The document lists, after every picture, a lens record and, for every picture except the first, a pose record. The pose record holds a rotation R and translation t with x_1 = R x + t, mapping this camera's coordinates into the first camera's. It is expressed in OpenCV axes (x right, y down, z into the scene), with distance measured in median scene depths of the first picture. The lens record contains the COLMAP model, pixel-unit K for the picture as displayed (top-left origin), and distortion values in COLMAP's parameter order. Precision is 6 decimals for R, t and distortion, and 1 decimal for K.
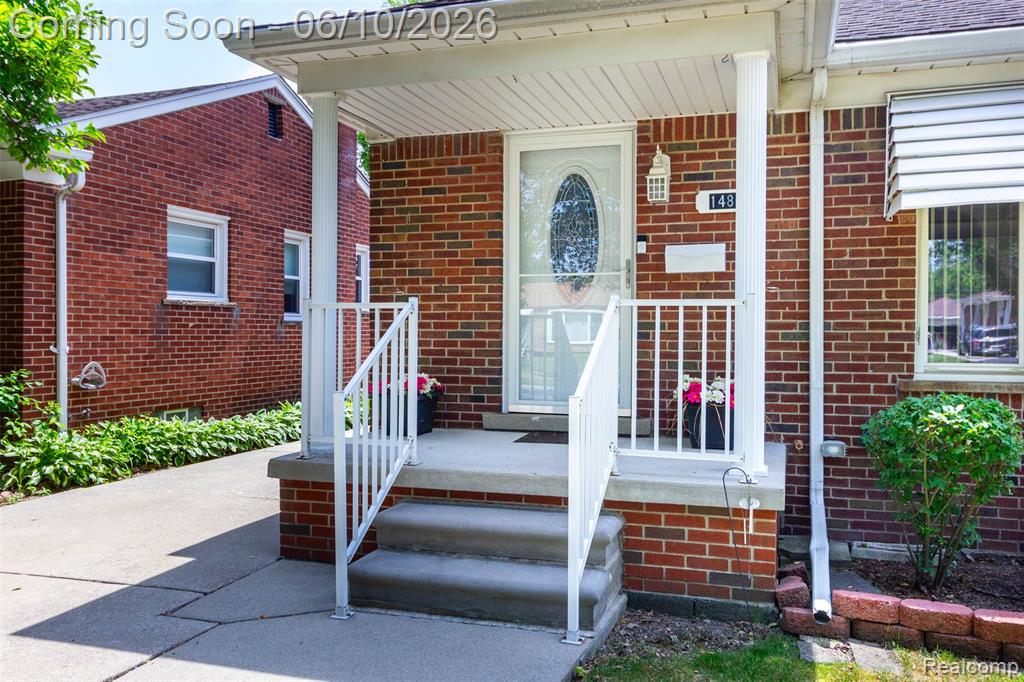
lens RADIAL K [[845.0, 0, 495.4], [0, 845.0, 332.0], [0, 0, 1]] dist [0.000654, -0.005364]
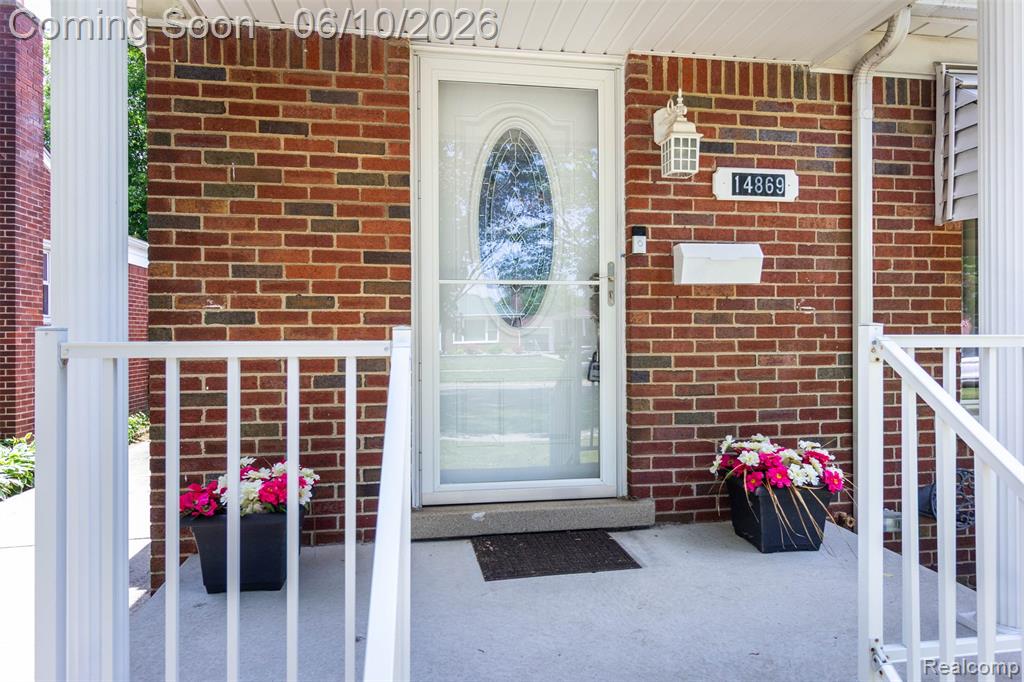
lens RADIAL K [[634.1, 0, 494.4], [0, 634.1, 333.6], [0, 0, 1]] dist [-0.003586, -0.000411]
pose [[0.878536, -0.009346, 0.477585, -0.164614], [0.008217, 0.999956, 0.004452, -0.032527], [-0.477605, 0.000013, 0.878574, 0.606022]]
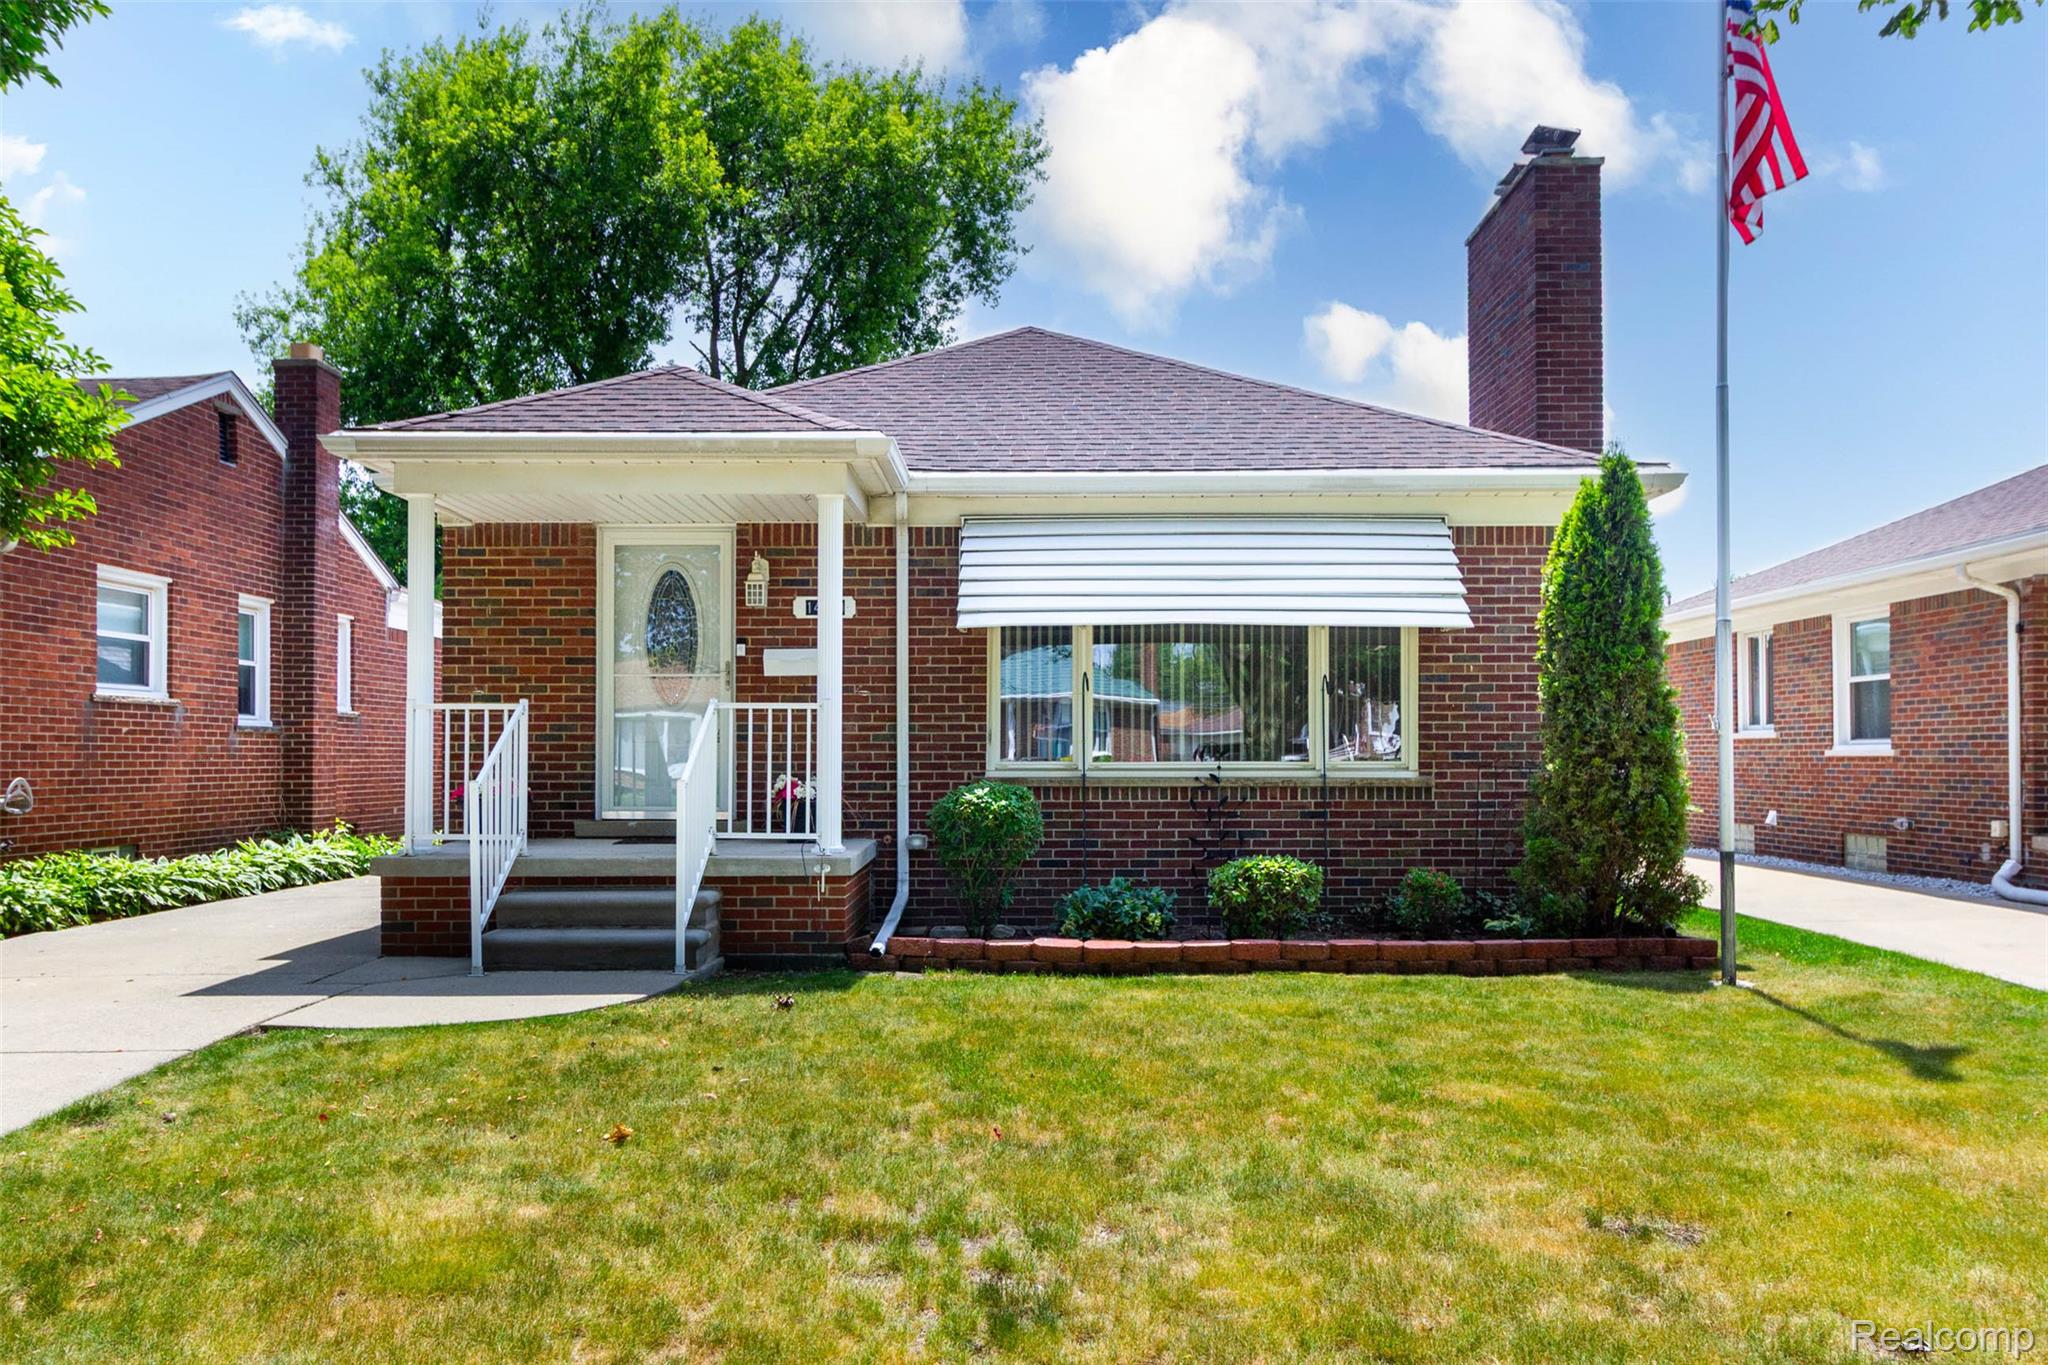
lens RADIAL K [[1757.4, 0, 965.6], [0, 1757.4, 743.4], [0, 0, 1]] dist [0.011938, 0.016299]
pose [[0.961248, 0.000644, 0.275684, -0.144096], [0.001983, 0.999955, -0.009249, 0.030504], [-0.275677, 0.009438, 0.961204, -1.067009]]
